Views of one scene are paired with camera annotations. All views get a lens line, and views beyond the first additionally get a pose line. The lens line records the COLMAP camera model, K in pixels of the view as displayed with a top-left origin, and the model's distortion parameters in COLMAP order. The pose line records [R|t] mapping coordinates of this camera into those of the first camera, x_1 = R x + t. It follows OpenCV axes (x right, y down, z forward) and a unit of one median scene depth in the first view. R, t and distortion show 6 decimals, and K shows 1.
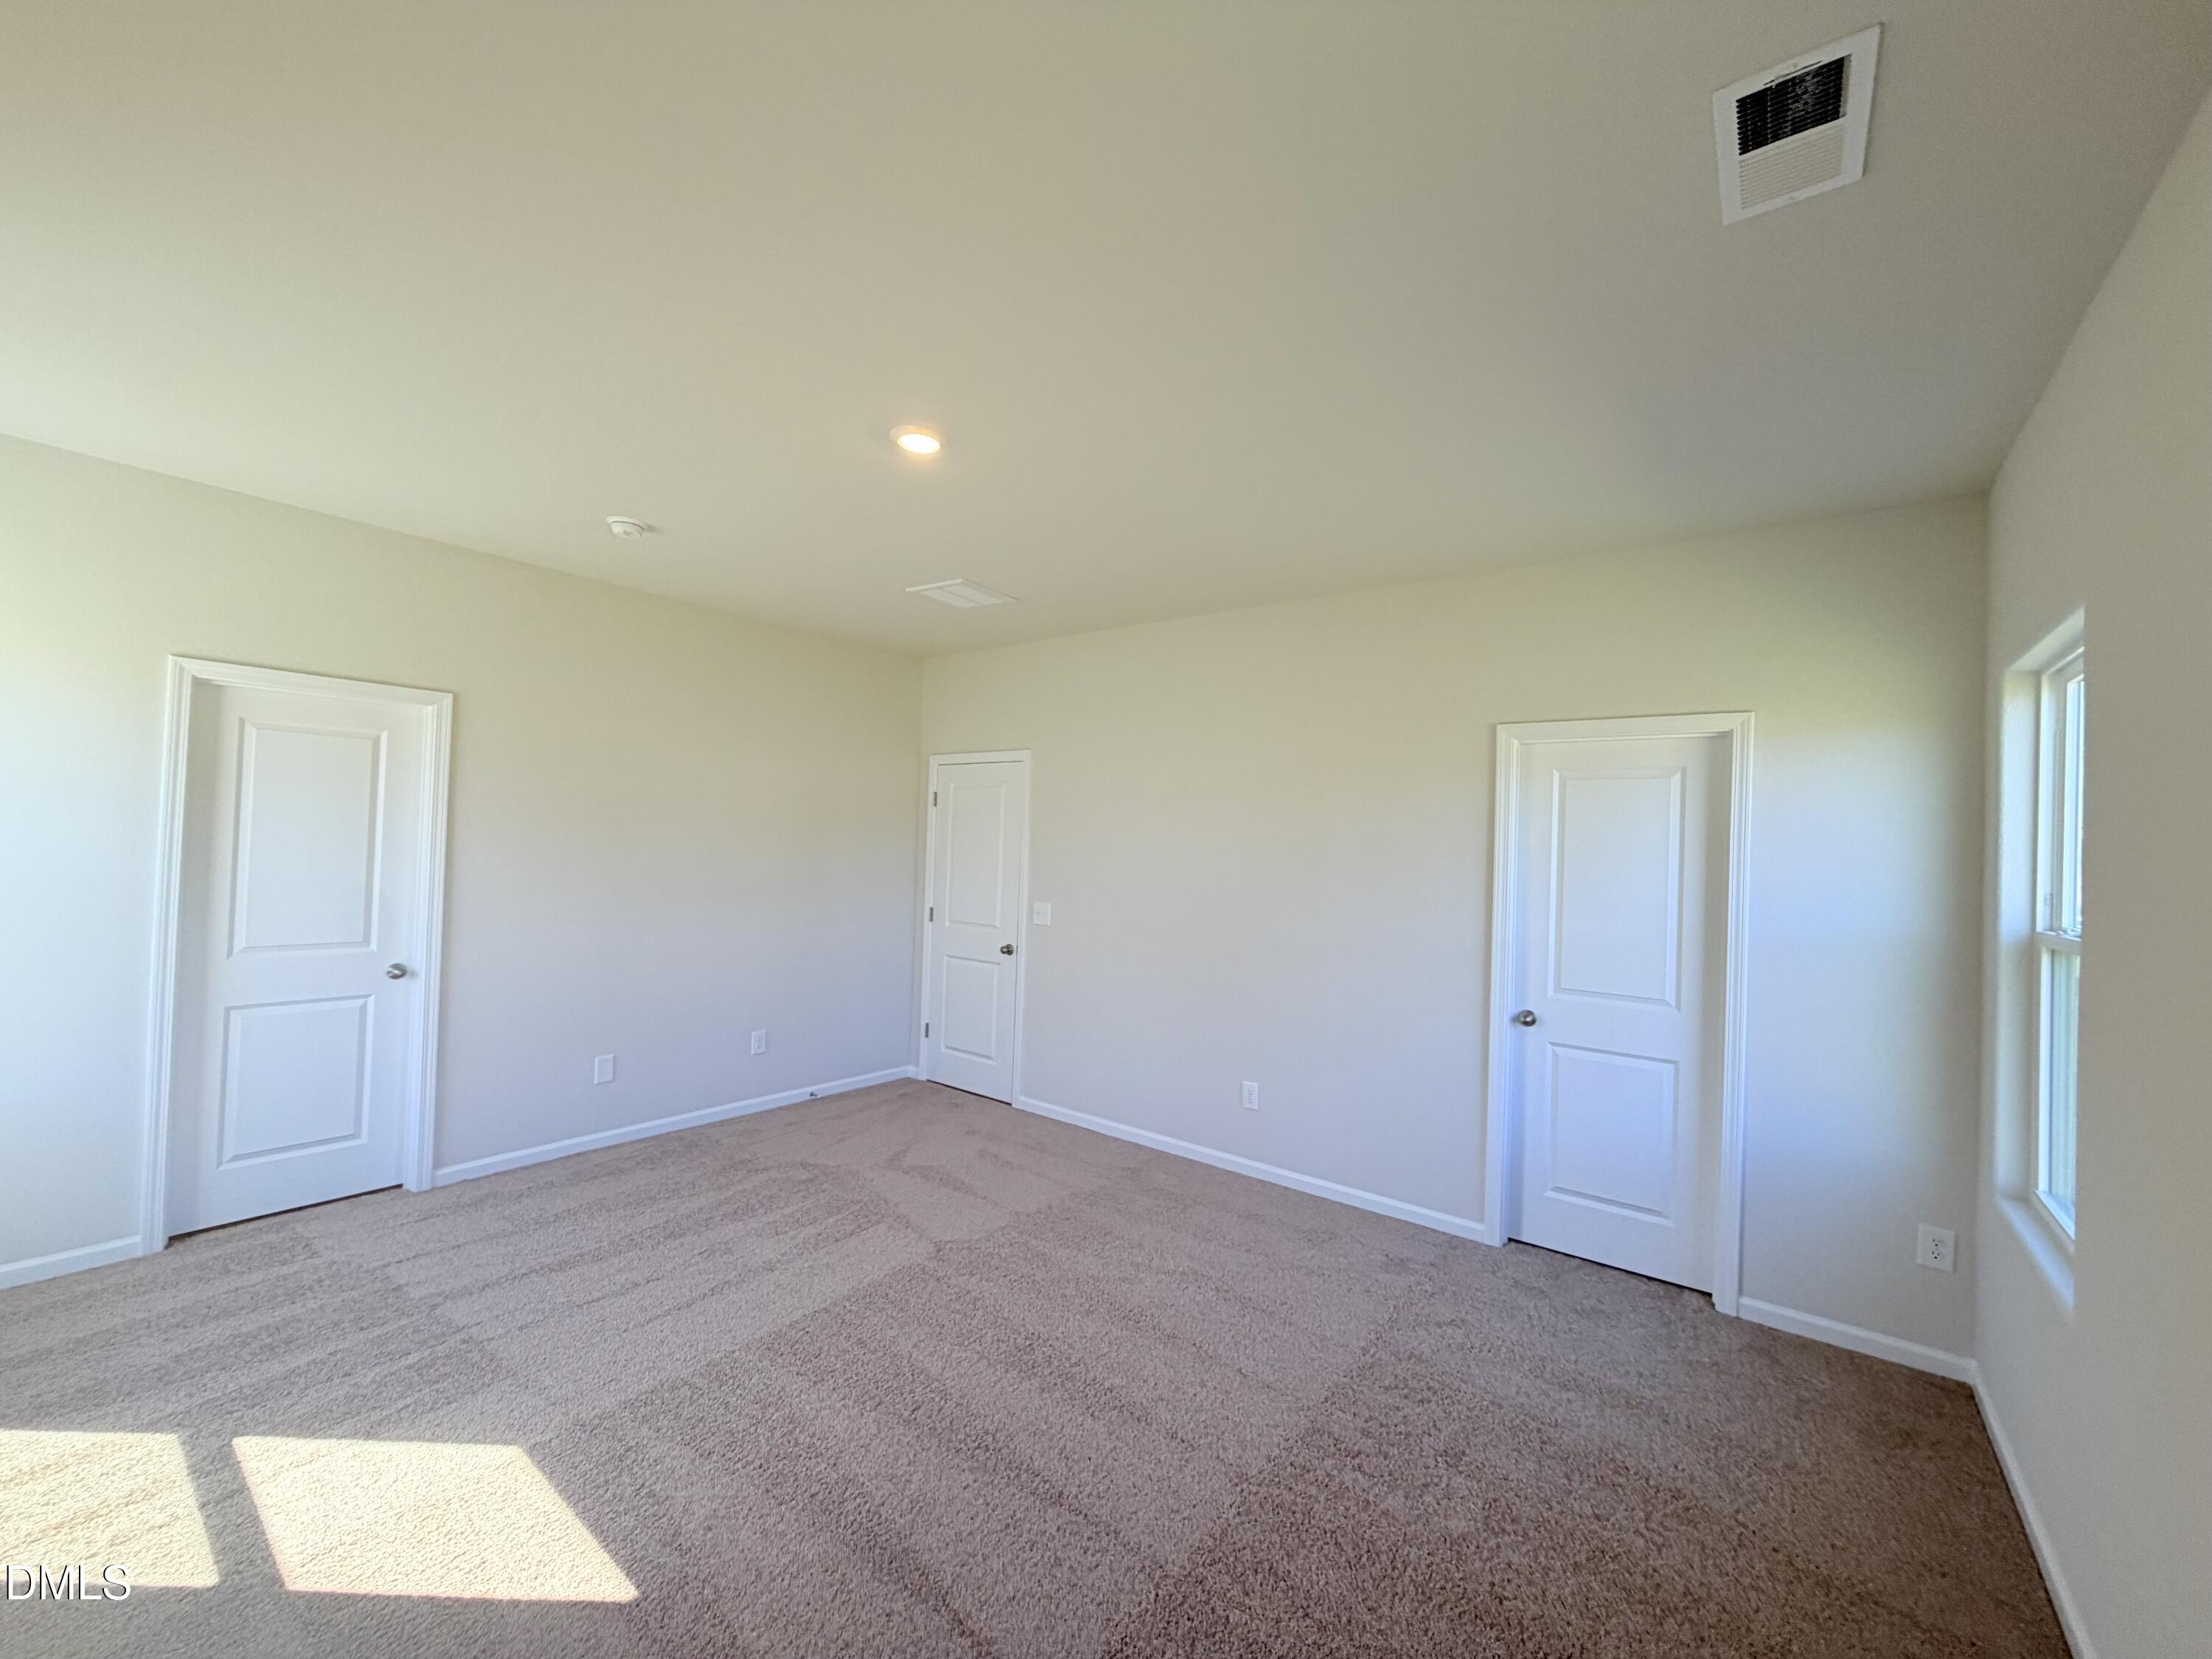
lens RADIAL K [[878.9, 0, 1096.1], [0, 878.9, 832.0], [0, 0, 1]] dist [-0.000082, -0.000025]
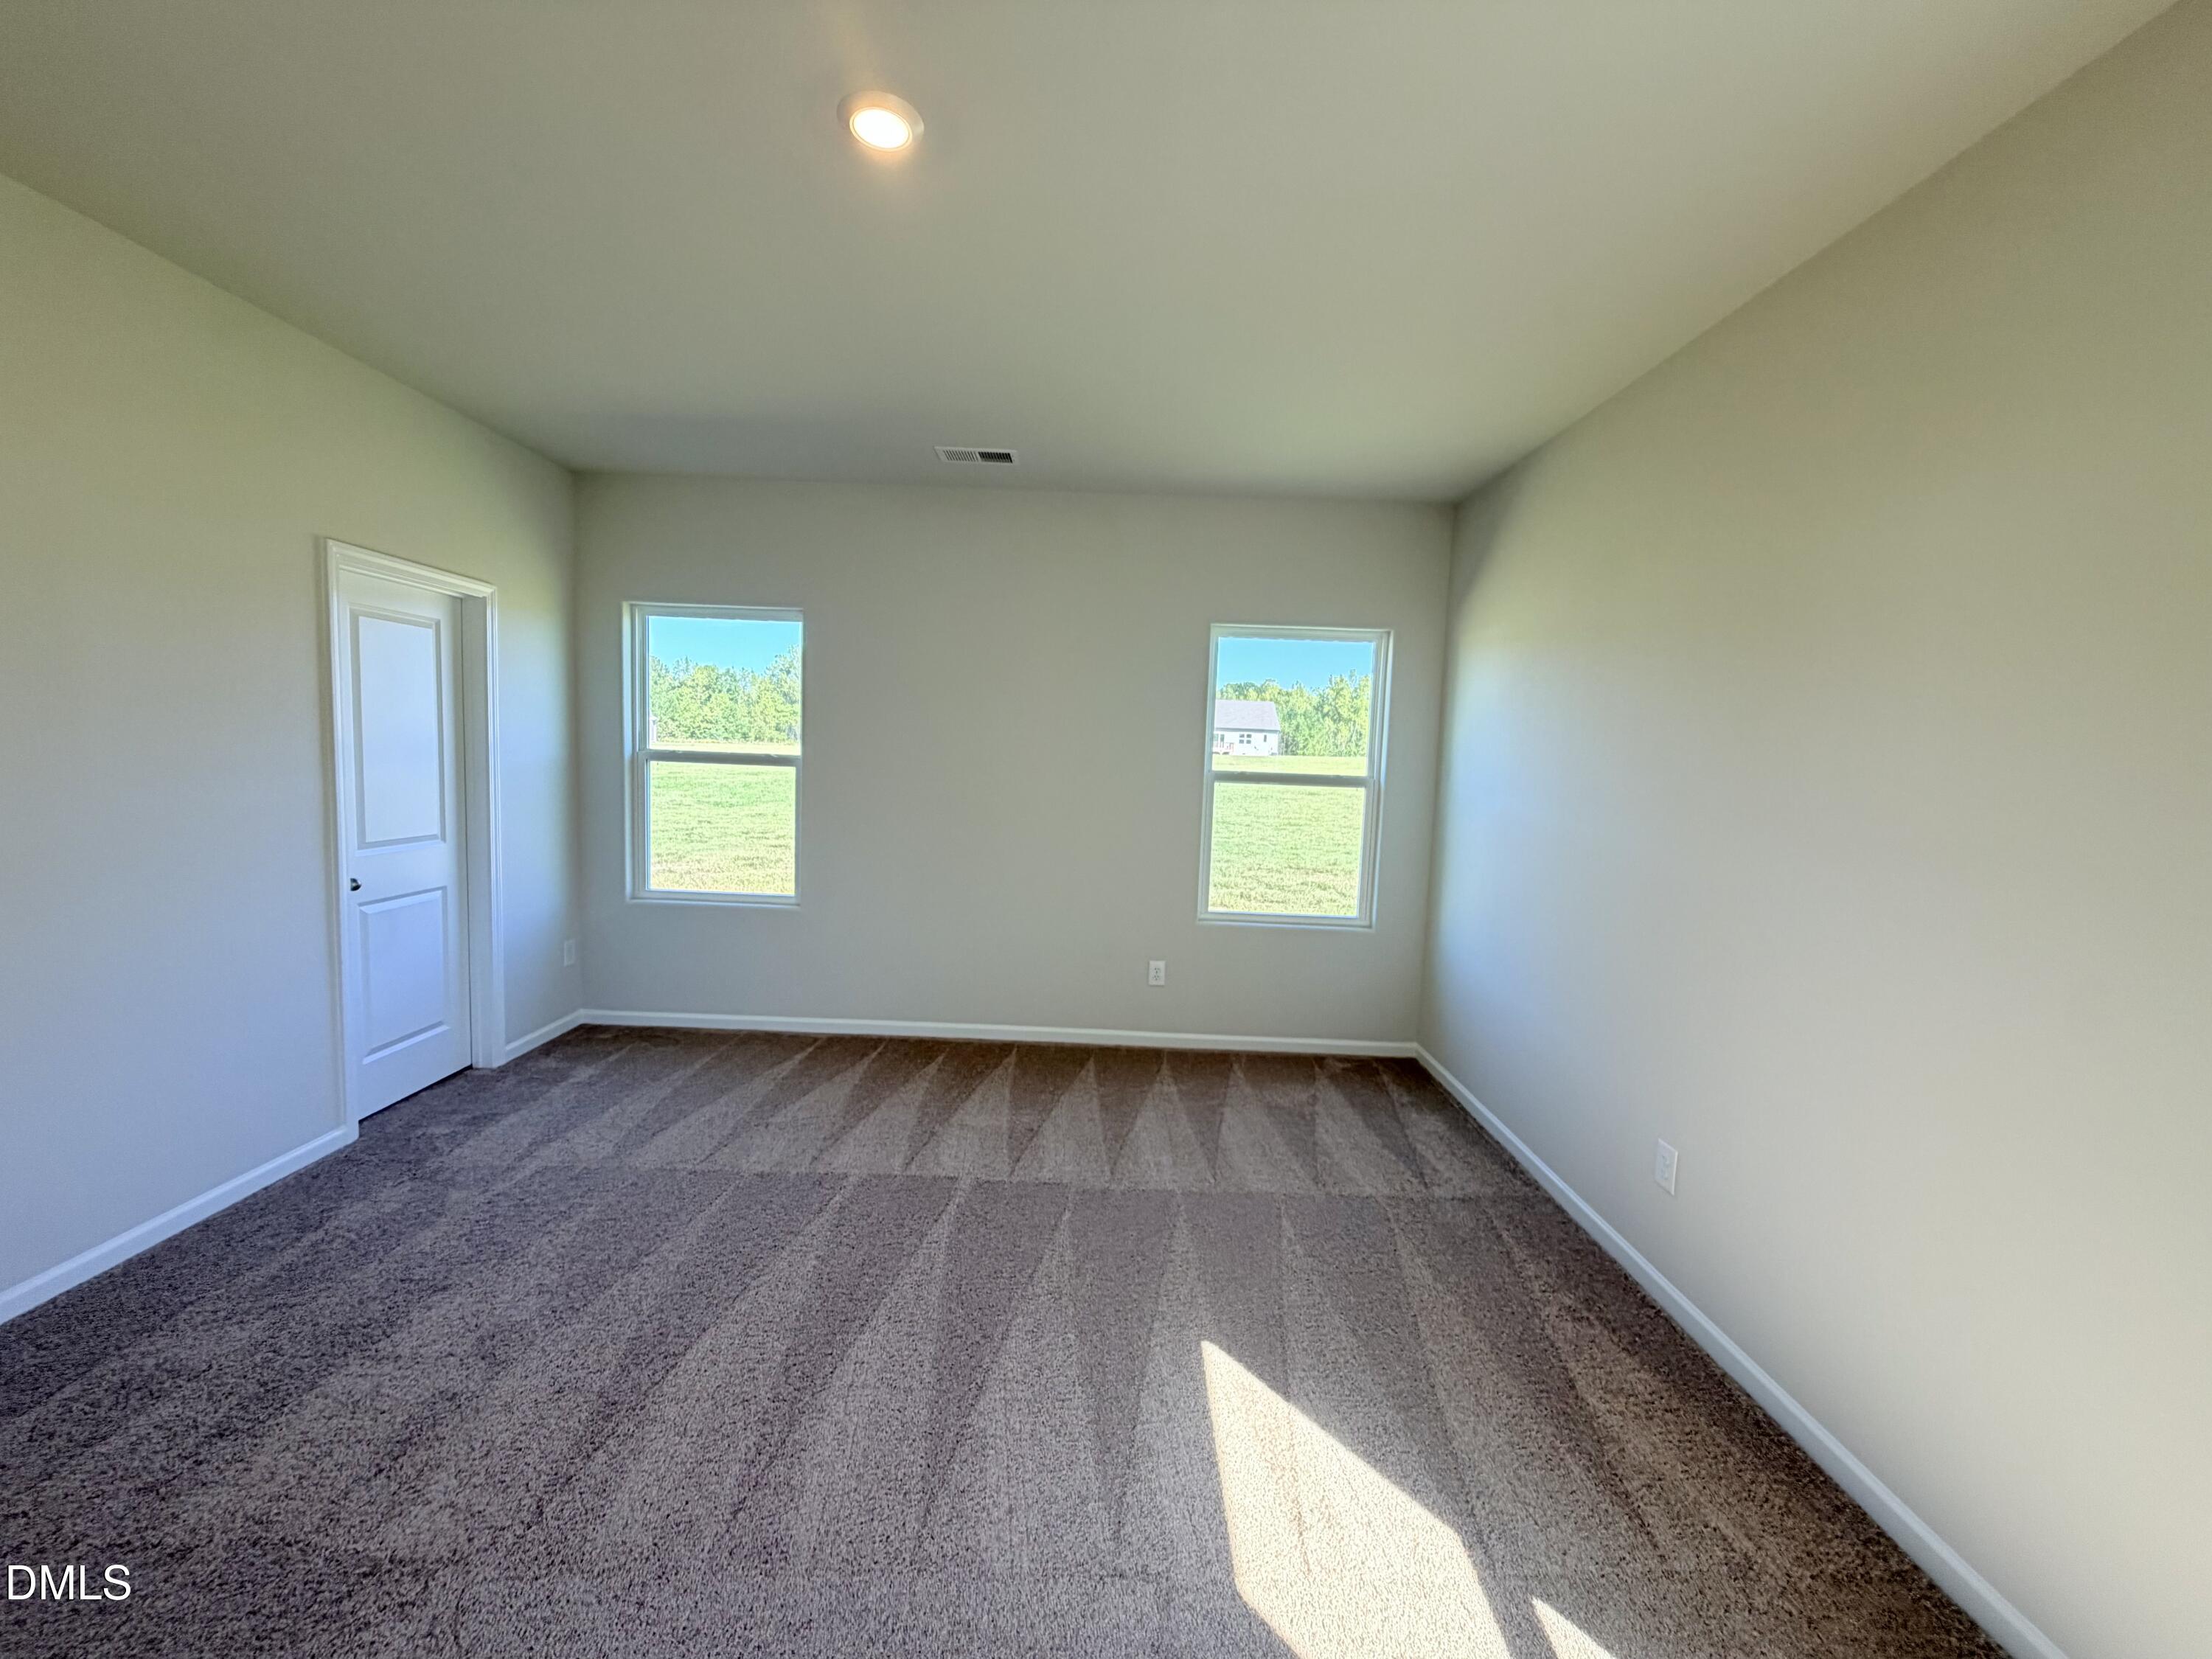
lens RADIAL K [[878.9, 0, 1096.1], [0, 878.9, 832.0], [0, 0, 1]] dist [-0.000082, -0.000025]
pose [[-0.604669, -0.131569, 0.785535, -0.643210], [-0.073583, 0.991272, 0.109386, 0.006145], [-0.793071, 0.008340, -0.609072, 0.912708]]
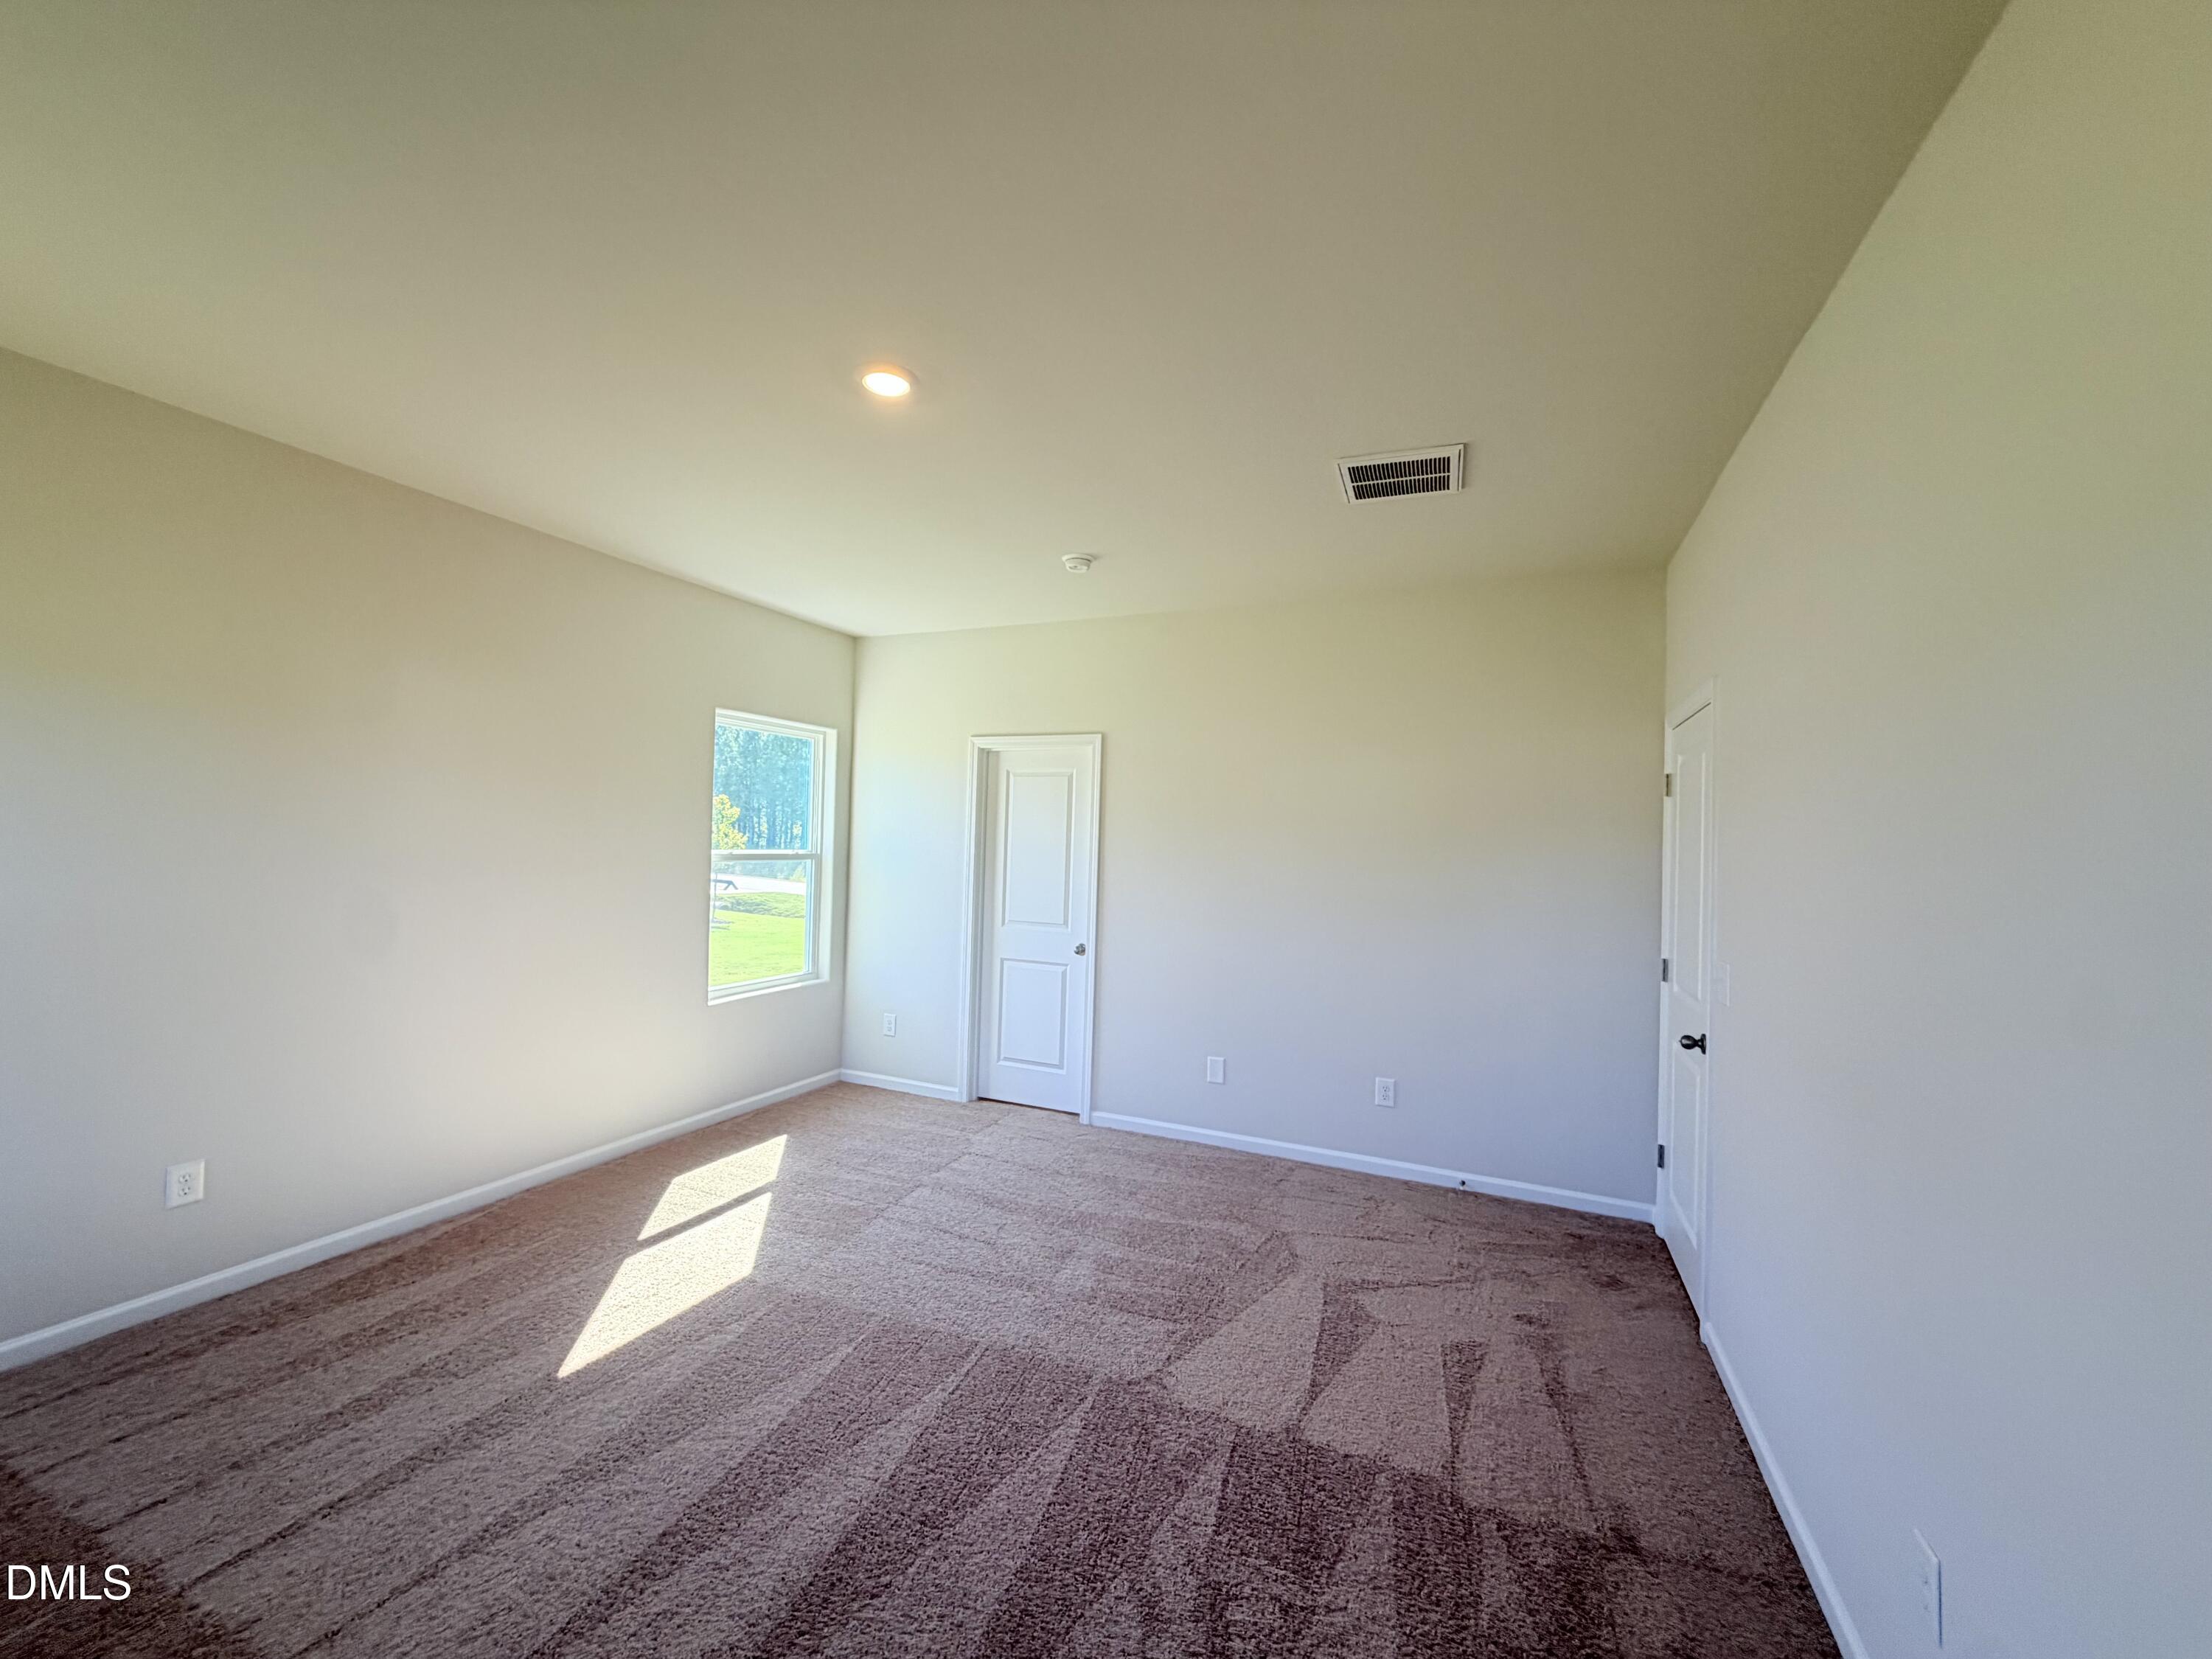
lens RADIAL K [[878.9, 0, 1096.1], [0, 878.9, 832.0], [0, 0, 1]] dist [-0.000082, -0.000025]
pose [[0.240589, -0.041819, -0.969726, 0.497887], [-0.005353, 0.998999, -0.044409, 0.041157], [0.970612, 0.015875, 0.240124, 0.709365]]
